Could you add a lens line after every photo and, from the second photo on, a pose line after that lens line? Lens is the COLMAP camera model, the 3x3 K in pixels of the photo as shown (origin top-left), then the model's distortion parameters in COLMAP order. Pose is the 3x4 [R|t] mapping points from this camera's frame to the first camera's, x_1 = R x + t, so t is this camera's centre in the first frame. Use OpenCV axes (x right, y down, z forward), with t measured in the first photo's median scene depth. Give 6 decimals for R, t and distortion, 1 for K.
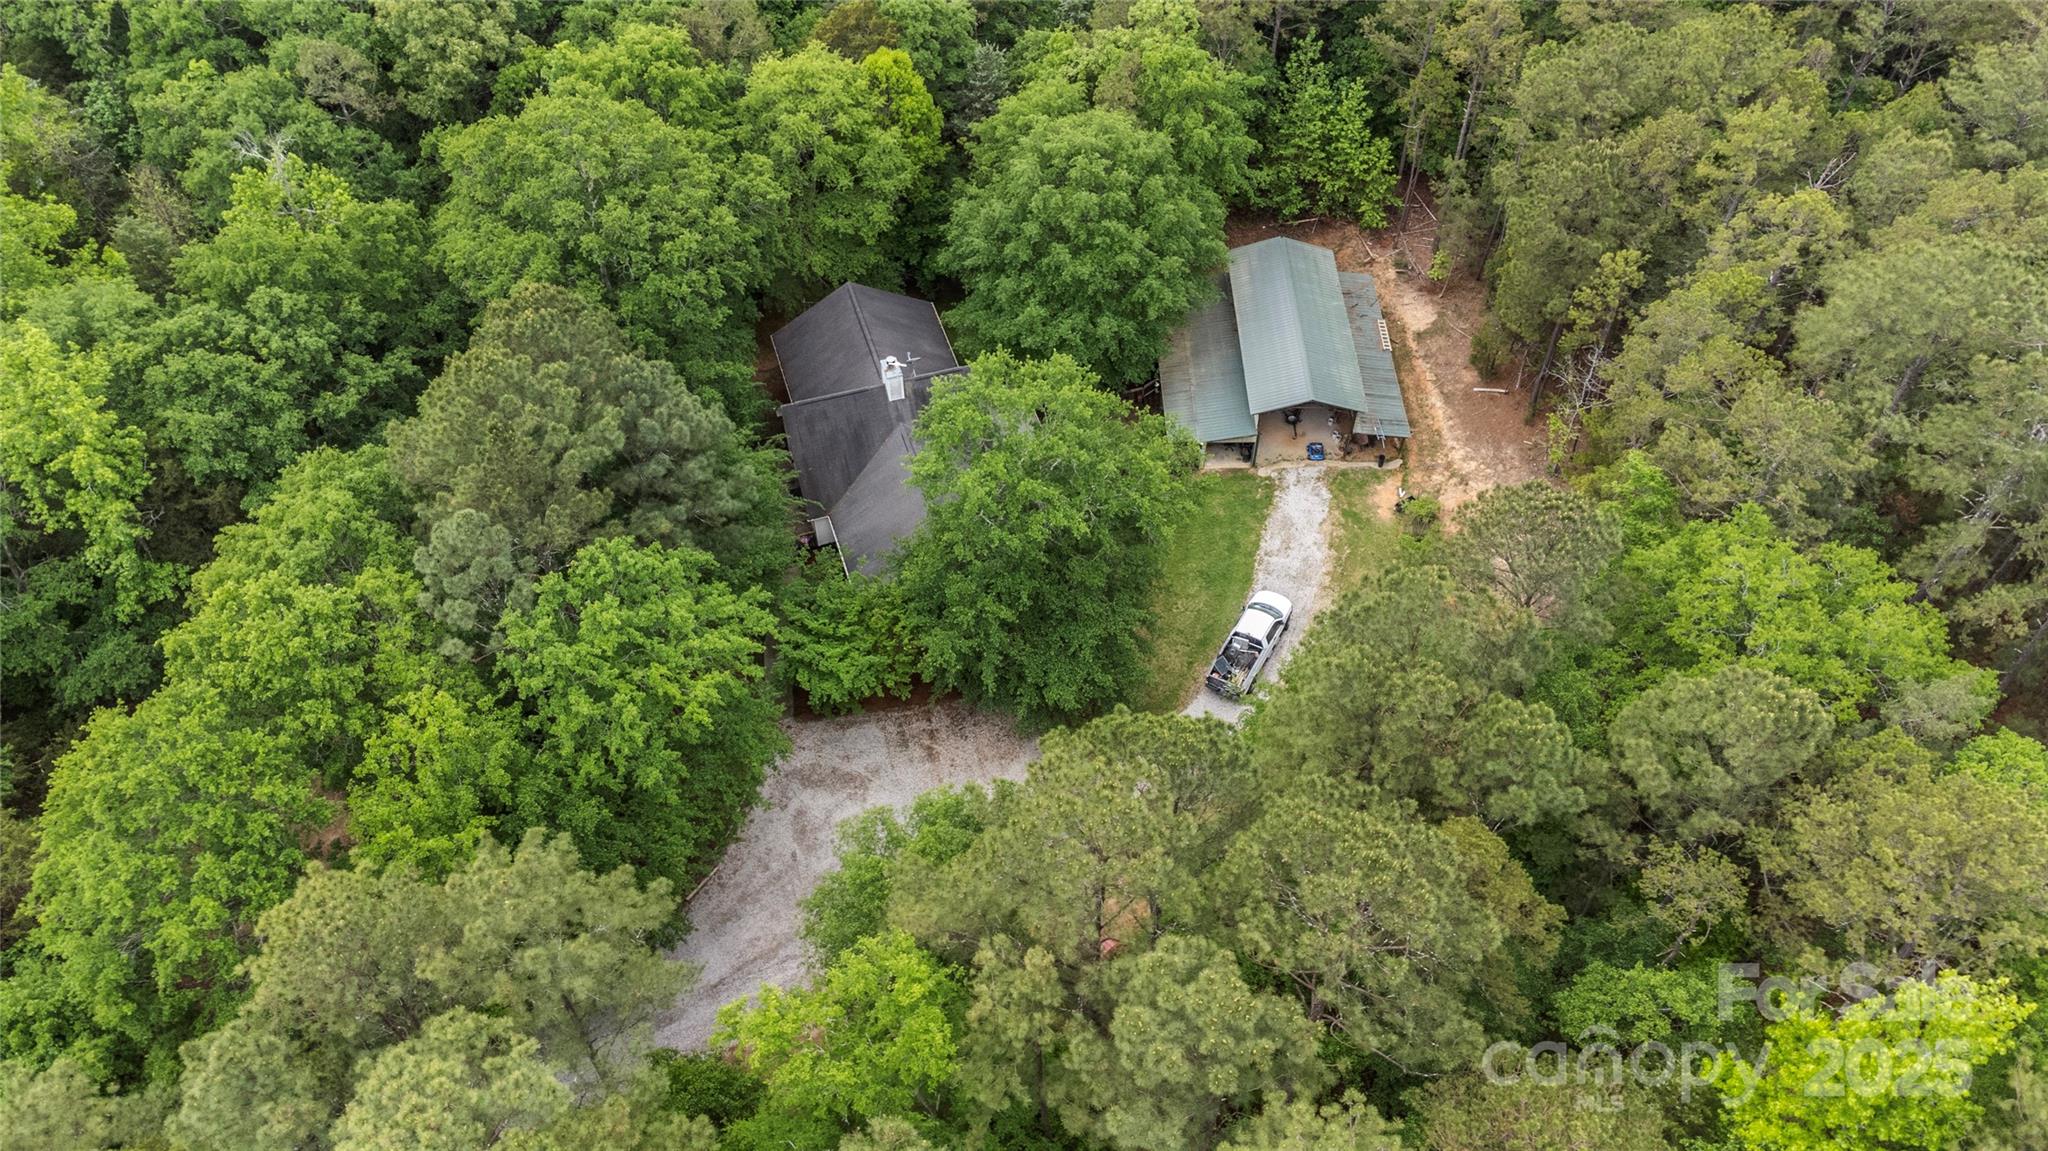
lens RADIAL K [[1641.2, 0, 1021.9], [0, 1641.2, 563.0], [0, 0, 1]] dist [0.038319, 0.033391]
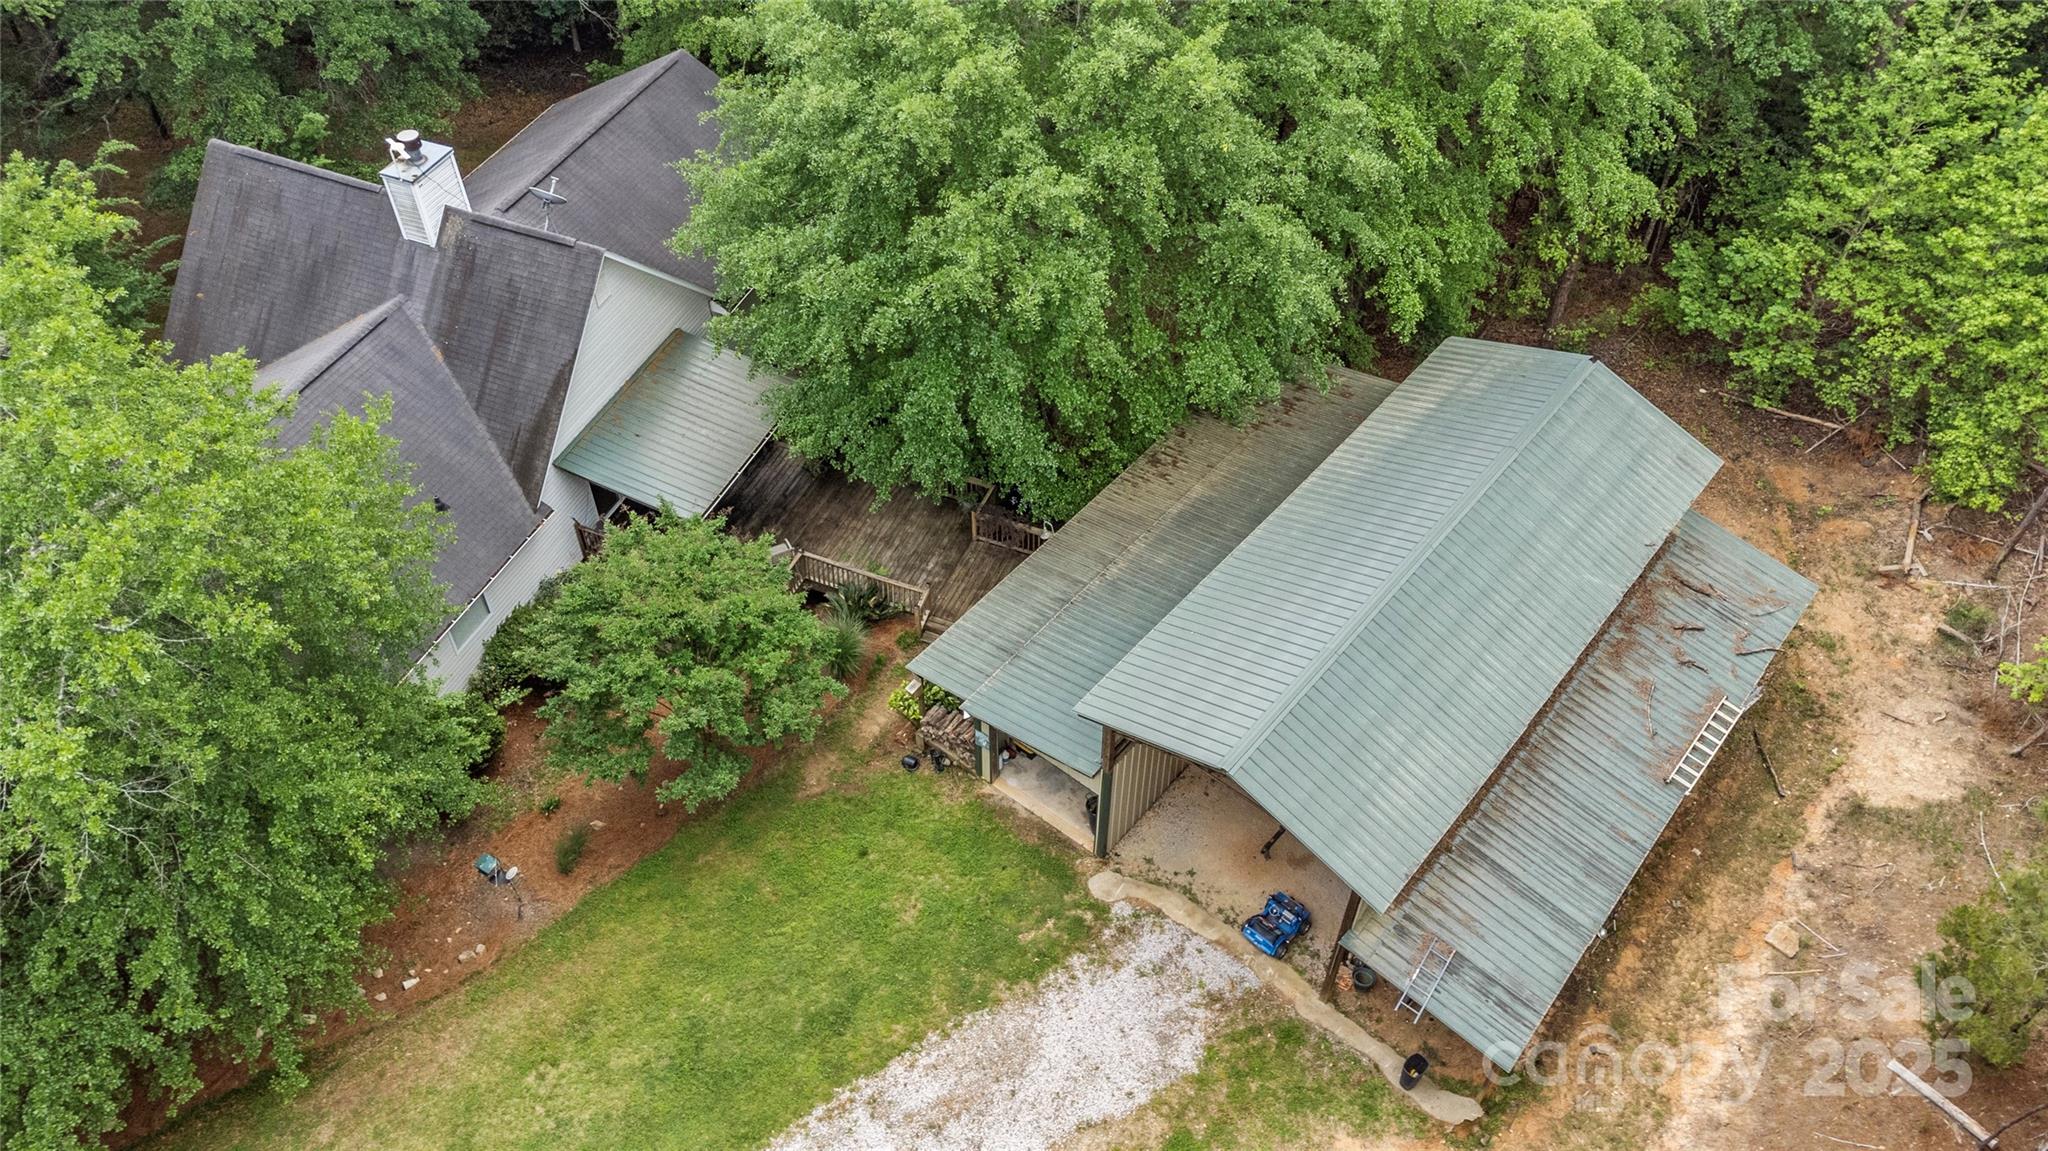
lens RADIAL K [[1641.2, 0, 1006.9], [0, 1641.2, 527.5], [0, 0, 1]] dist [0.038319, 0.033391]
pose [[0.761056, 0.466197, -0.451058, 0.253356], [-0.500204, 0.864490, 0.049525, -0.127896], [0.413024, 0.187930, 0.891119, 0.671857]]
